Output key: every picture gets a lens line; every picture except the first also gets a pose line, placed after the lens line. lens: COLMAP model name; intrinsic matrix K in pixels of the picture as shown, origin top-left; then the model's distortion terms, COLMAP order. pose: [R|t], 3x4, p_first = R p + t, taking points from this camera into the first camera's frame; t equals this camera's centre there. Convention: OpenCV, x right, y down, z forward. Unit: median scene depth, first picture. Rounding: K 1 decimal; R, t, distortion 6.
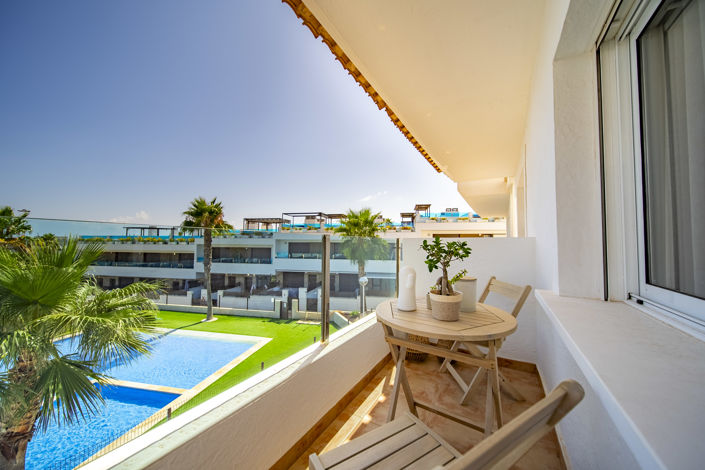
lens RADIAL K [[244.5, 0, 352.5], [0, 244.5, 235.0], [0, 0, 1]] dist [0.013575, -0.000001]
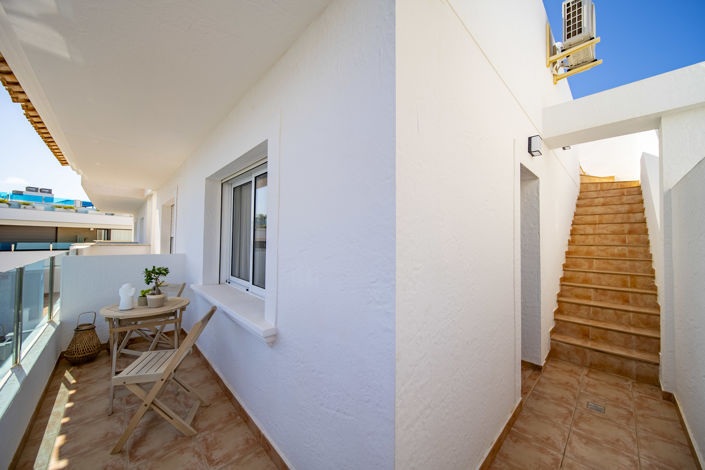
lens RADIAL K [[244.5, 0, 352.5], [0, 244.5, 235.0], [0, 0, 1]] dist [0.013575, -0.000001]
pose [[0.257175, 0.032120, 0.965831, -0.795083], [-0.052618, 0.998430, -0.019193, -0.194100], [-0.964931, -0.045884, 0.258462, -0.698756]]
